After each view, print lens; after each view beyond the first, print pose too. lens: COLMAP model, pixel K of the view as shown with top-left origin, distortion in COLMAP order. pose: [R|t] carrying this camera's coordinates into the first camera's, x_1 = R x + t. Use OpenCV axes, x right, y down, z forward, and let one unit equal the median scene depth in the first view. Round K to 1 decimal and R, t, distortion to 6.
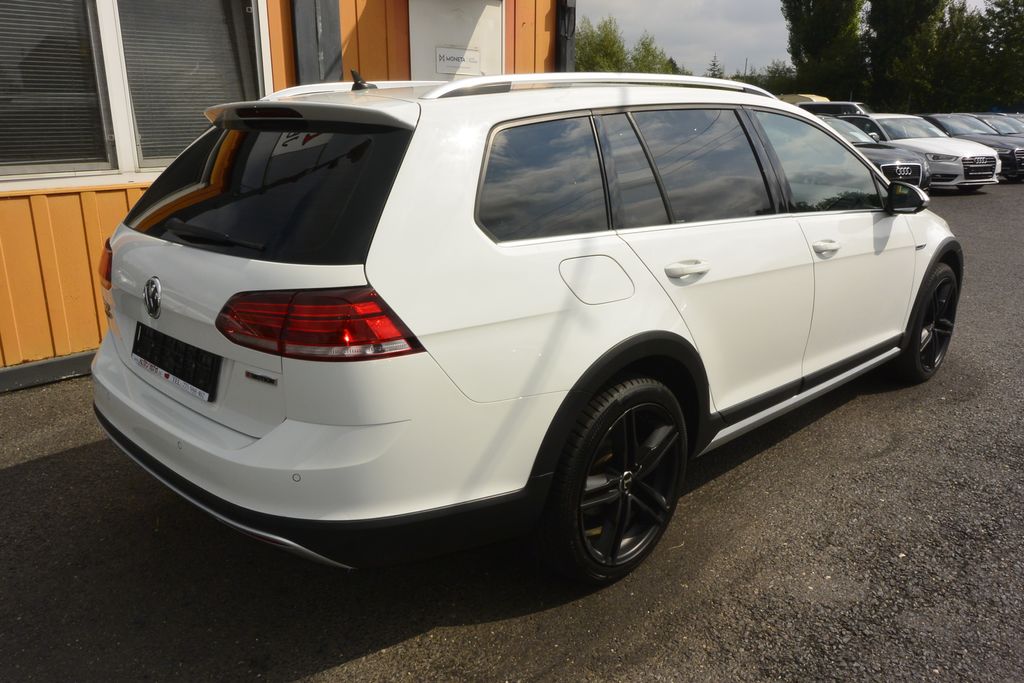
lens RADIAL K [[777.8, 0, 507.4], [0, 777.8, 340.6], [0, 0, 1]] dist [-0.000404, 0.006792]
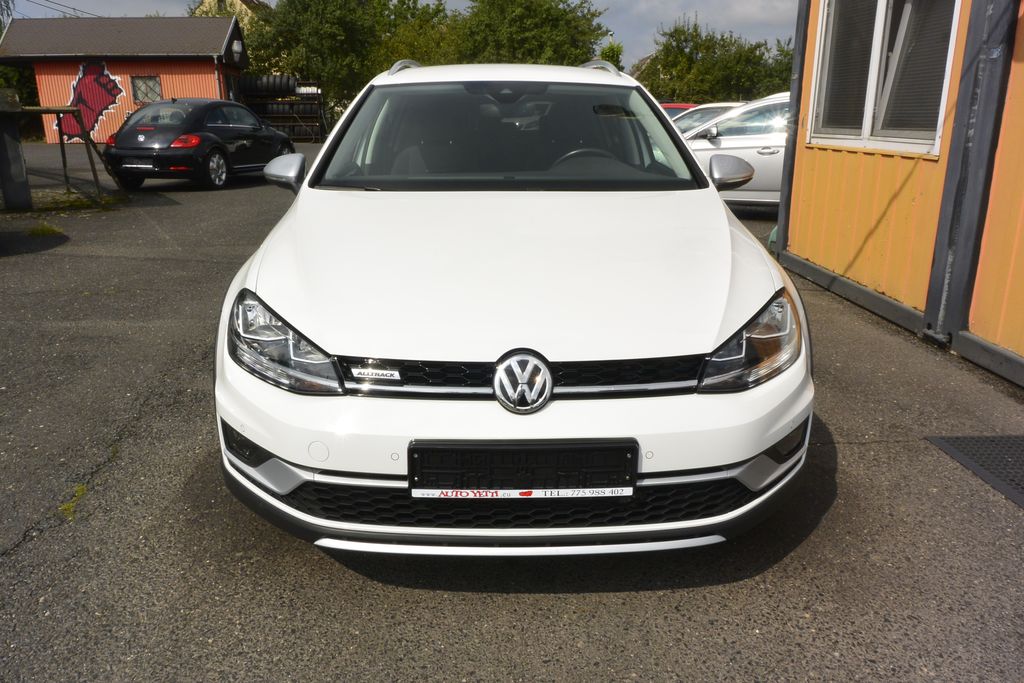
lens RADIAL K [[774.1, 0, 507.7], [0, 774.1, 340.6], [0, 0, 1]] dist [0.003324, 0.002196]
pose [[-0.688236, 0.208959, -0.694742, 1.437205], [-0.202009, 0.864554, 0.460151, -0.688281], [0.696795, 0.457036, -0.552806, 2.527849]]
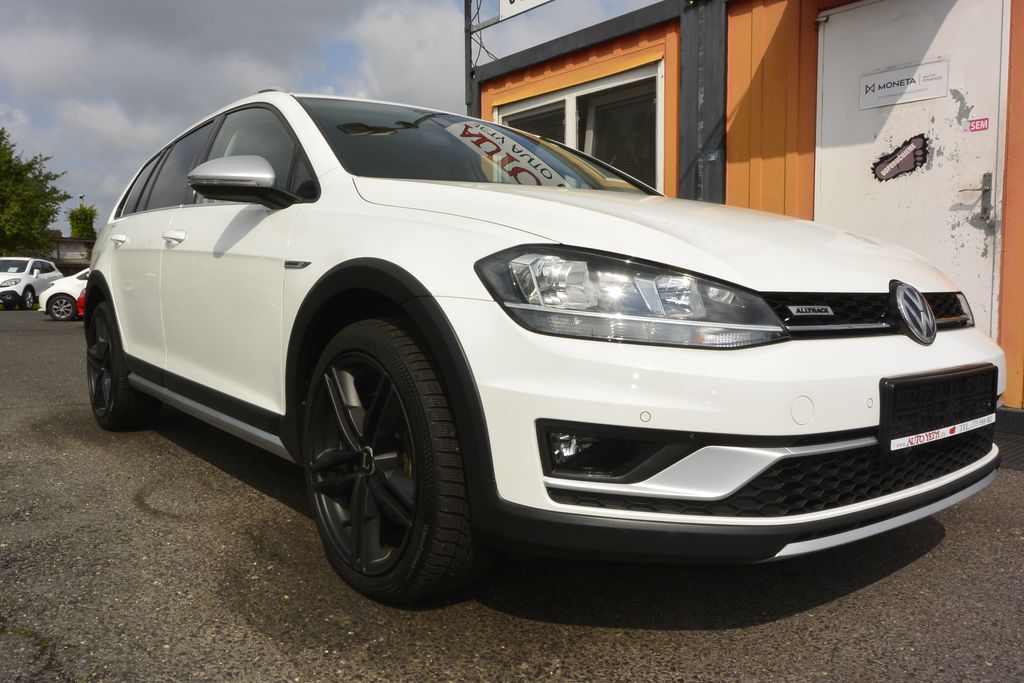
lens RADIAL K [[777.8, 0, 507.4], [0, 777.8, 340.6], [0, 0, 1]] dist [-0.000404, 0.006792]
pose [[-0.095533, 0.069687, -0.992984, 1.640121], [-0.279184, 0.955633, 0.093925, -0.250051], [0.955474, 0.286198, -0.071839, 1.849913]]
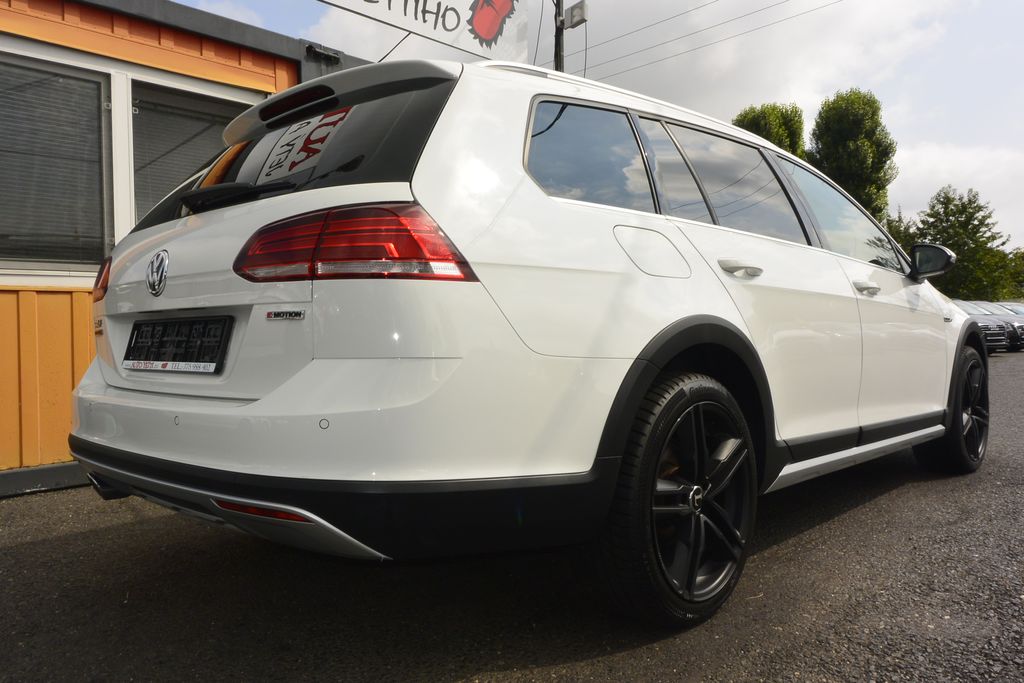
lens RADIAL K [[774.1, 0, 507.7], [0, 774.1, 340.6], [0, 0, 1]] dist [0.003324, 0.002196]
pose [[0.999346, -0.017384, 0.031707, -0.075185], [0.025171, 0.963972, -0.264810, 0.226991], [-0.025961, 0.265435, 0.963779, 0.138784]]
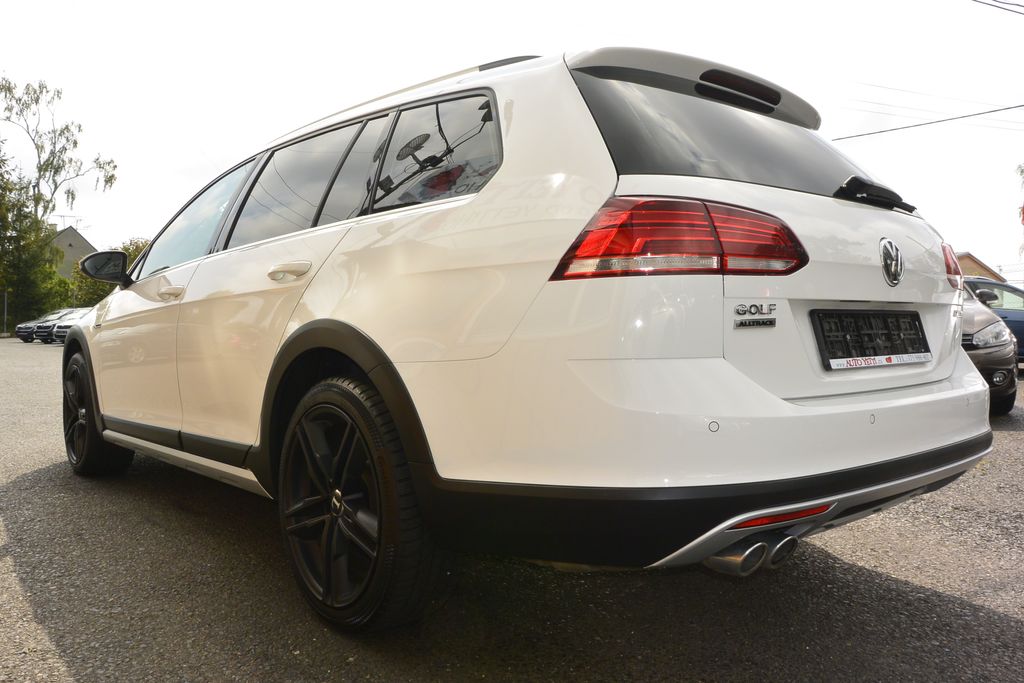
lens RADIAL K [[767.3, 0, 501.7], [0, 767.3, 339.7], [0, 0, 1]] dist [0.007298, 0.001641]
pose [[0.087634, -0.027327, 0.995778, -1.137135], [0.279889, 0.960031, 0.001714, -0.080105], [-0.956024, 0.278557, 0.091780, 1.164236]]
